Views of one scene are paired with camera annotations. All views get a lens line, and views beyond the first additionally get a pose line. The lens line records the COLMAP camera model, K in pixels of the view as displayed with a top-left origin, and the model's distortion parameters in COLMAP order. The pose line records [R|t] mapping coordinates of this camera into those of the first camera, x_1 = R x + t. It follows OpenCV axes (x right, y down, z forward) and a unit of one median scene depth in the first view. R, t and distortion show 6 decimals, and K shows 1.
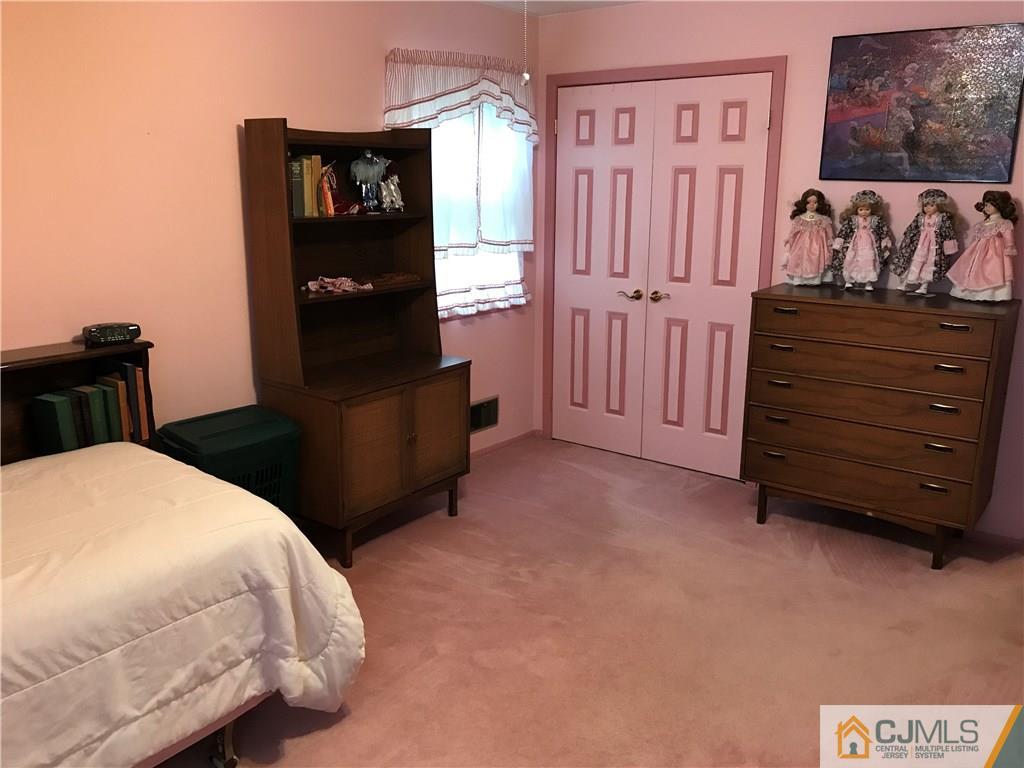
lens RADIAL K [[858.4, 0, 511.9], [0, 858.4, 383.1], [0, 0, 1]] dist [0.029046, 0.019093]
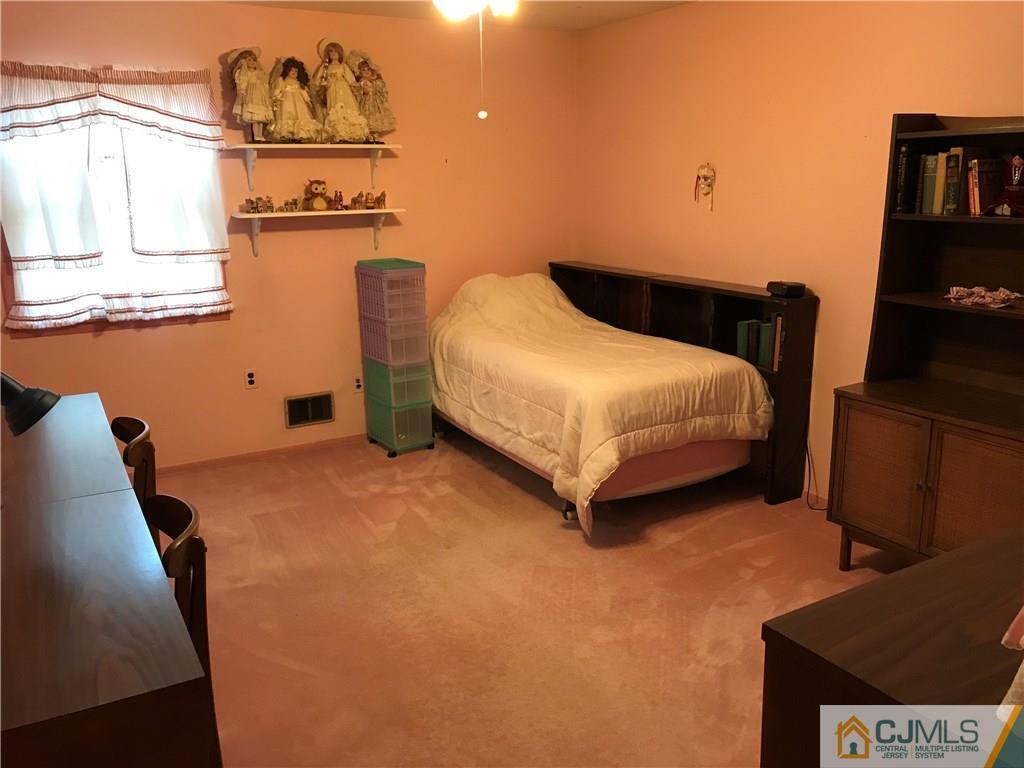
lens RADIAL K [[858.4, 0, 512.2], [0, 858.4, 383.8], [0, 0, 1]] dist [0.029046, 0.019093]
pose [[-0.393209, 0.223590, -0.891849, 1.138880], [-0.202646, 0.925055, 0.321259, -0.320224], [0.896840, 0.307051, -0.318430, 1.301501]]
